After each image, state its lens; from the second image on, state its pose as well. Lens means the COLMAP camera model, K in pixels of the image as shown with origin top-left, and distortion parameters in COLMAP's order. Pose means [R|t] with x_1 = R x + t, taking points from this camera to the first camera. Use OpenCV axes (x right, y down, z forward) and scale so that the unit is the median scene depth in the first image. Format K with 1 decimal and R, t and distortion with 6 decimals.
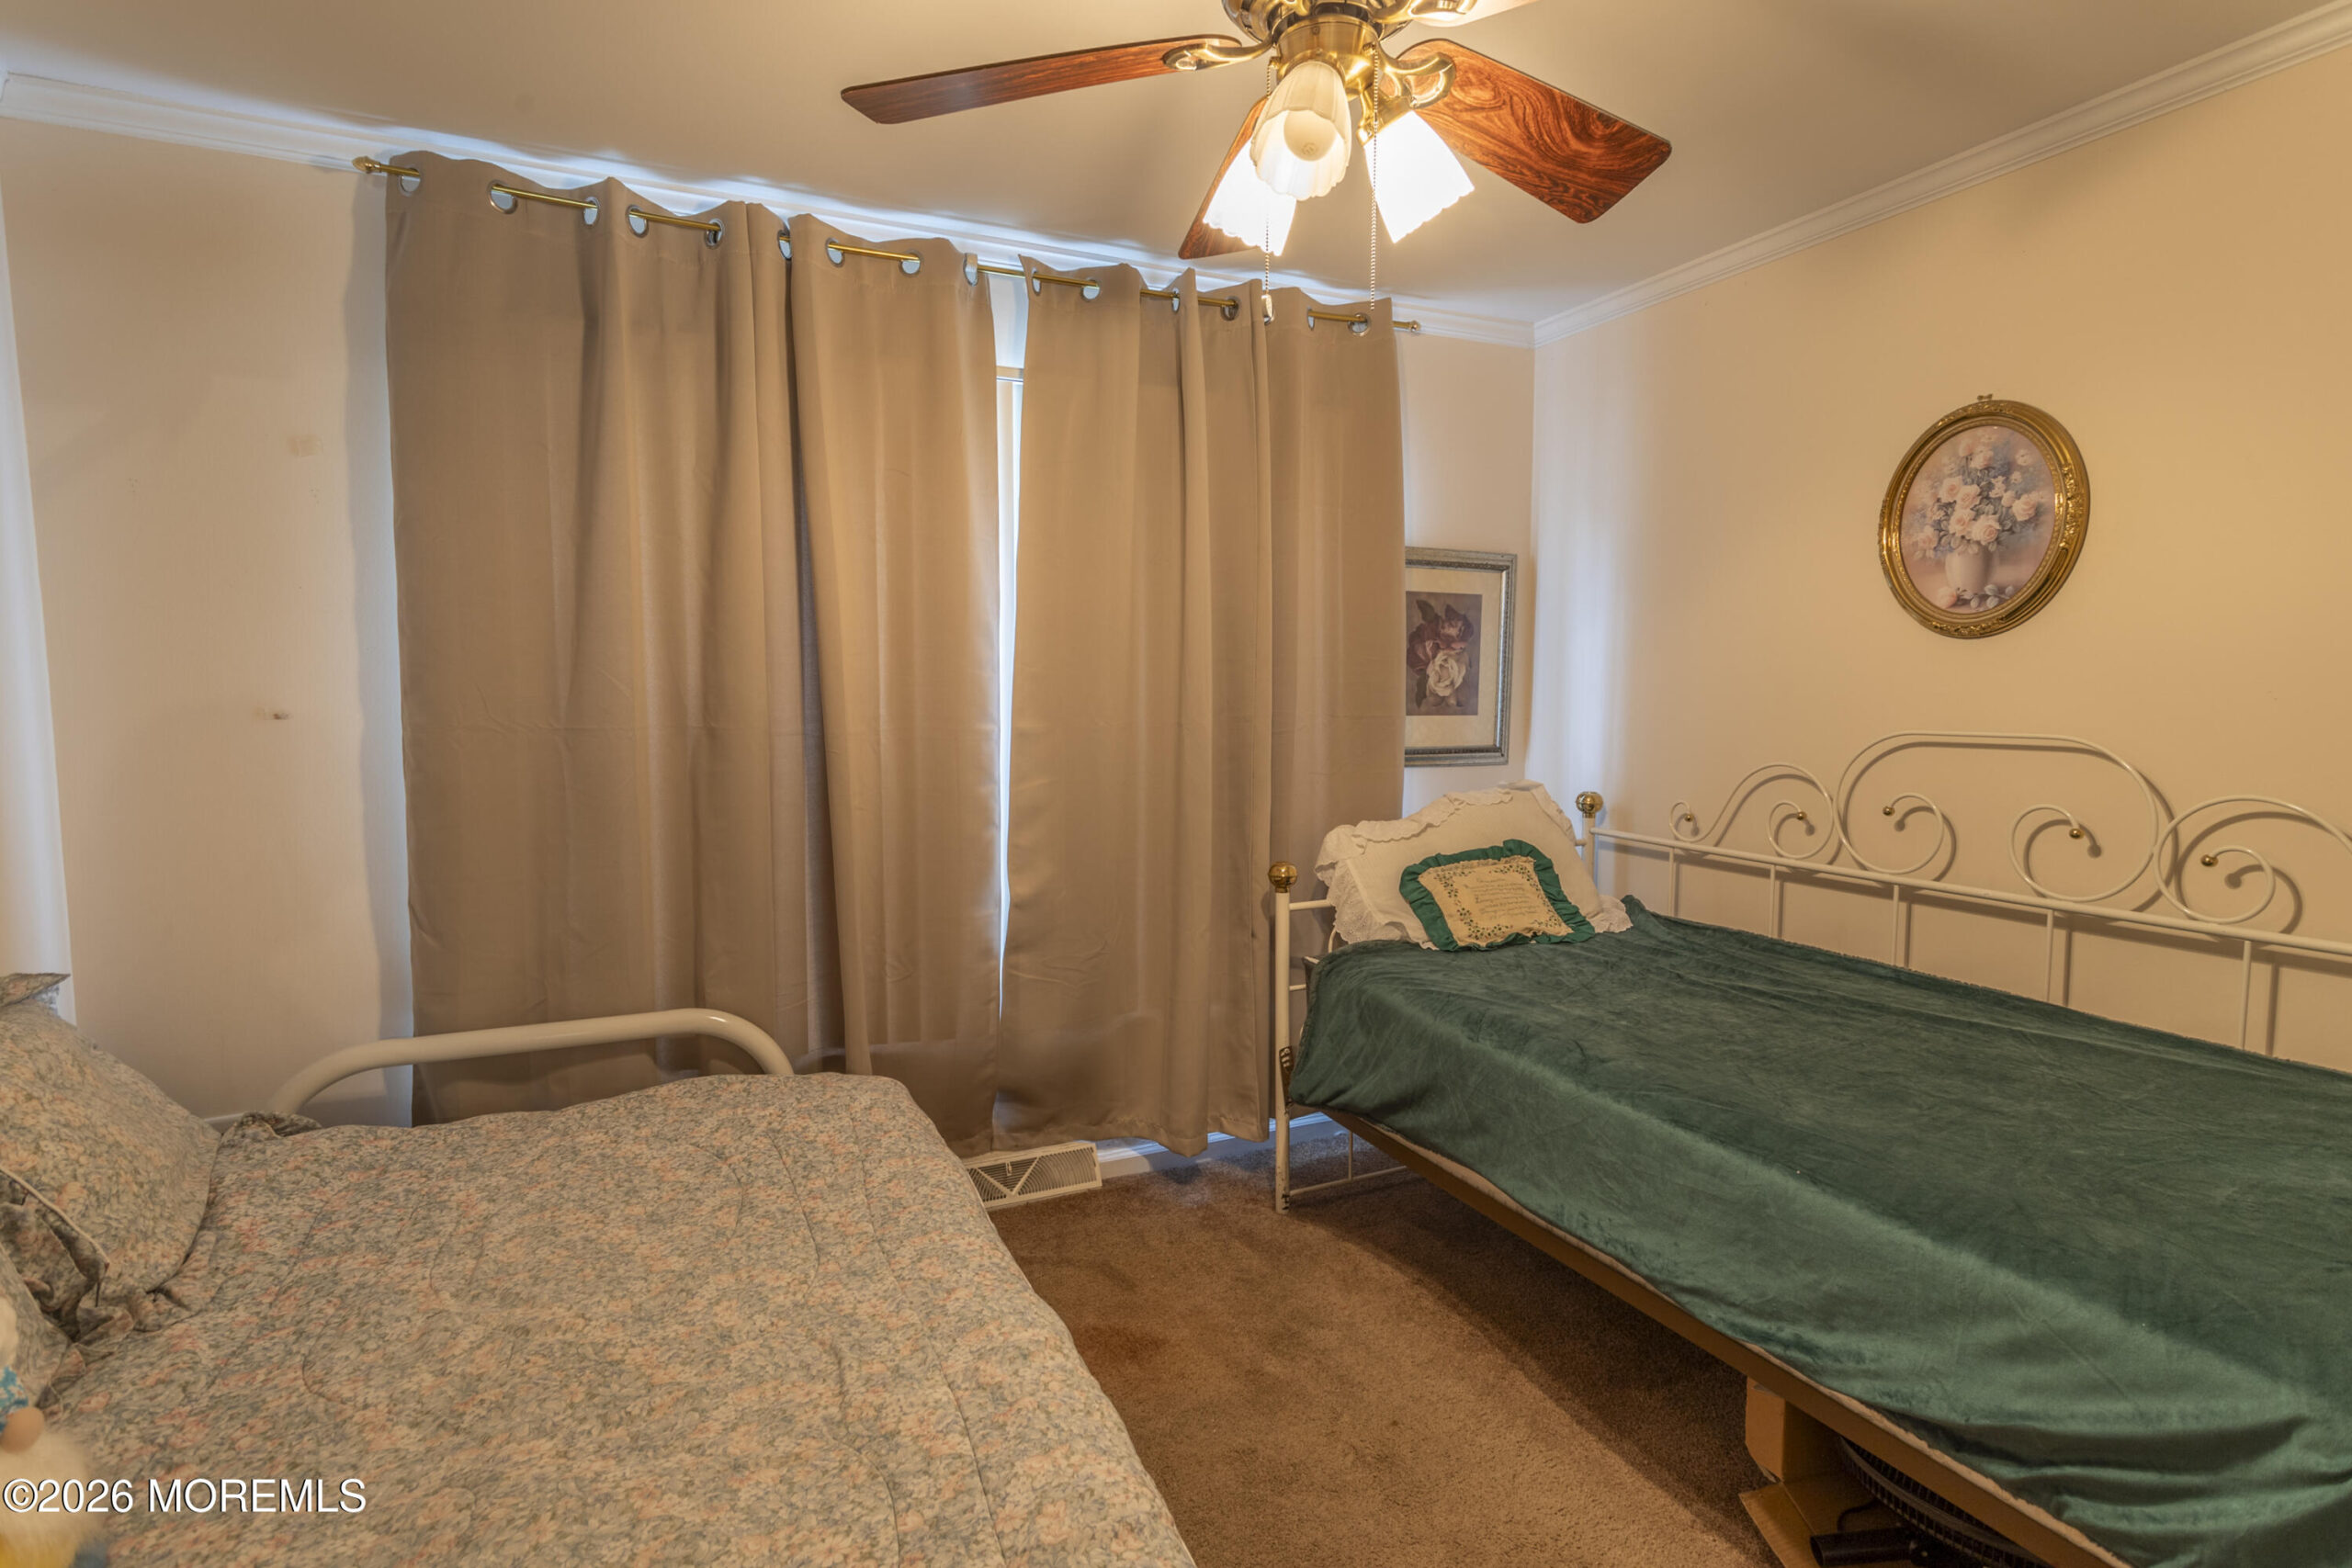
lens RADIAL K [[1138.6, 0, 1178.8], [0, 1138.6, 779.1], [0, 0, 1]] dist [0.002736, 0.002025]
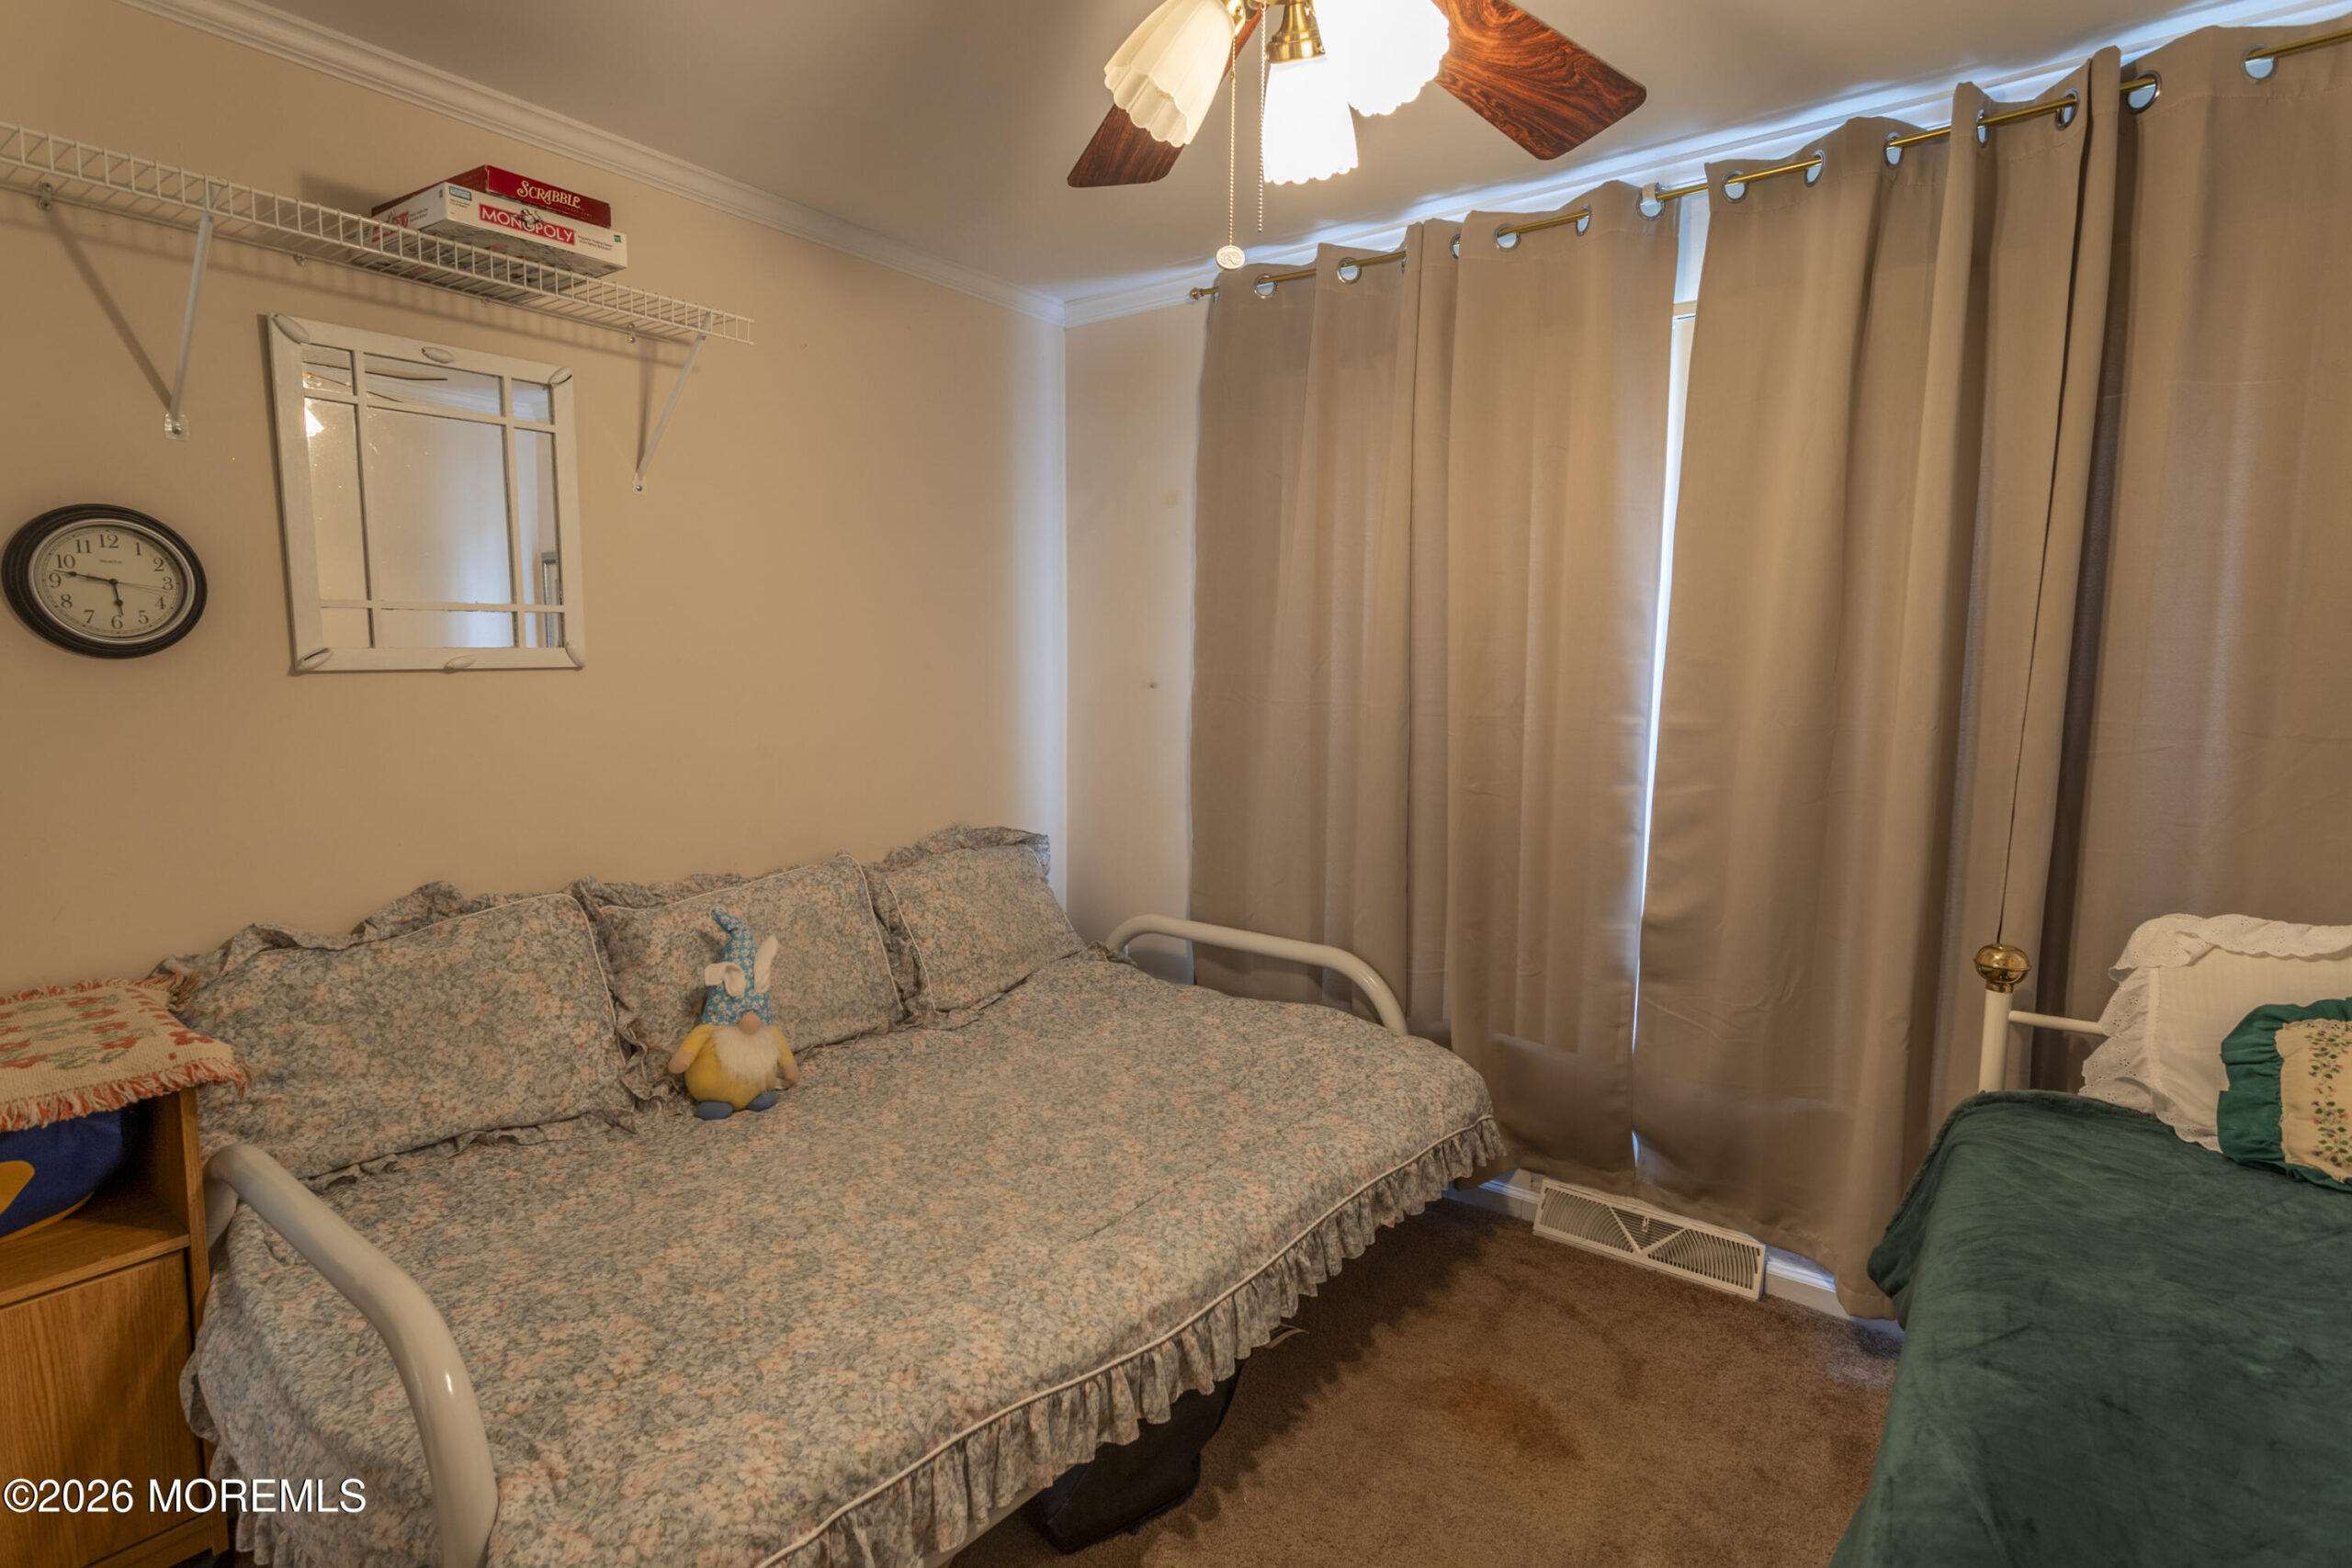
lens RADIAL K [[1138.6, 0, 1178.8], [0, 1138.6, 779.1], [0, 0, 1]] dist [0.002736, 0.002025]
pose [[0.486685, 0.095689, -0.868321, 0.487576], [-0.086521, 0.994375, 0.061087, -0.026242], [0.869283, 0.045398, 0.492226, 0.286551]]
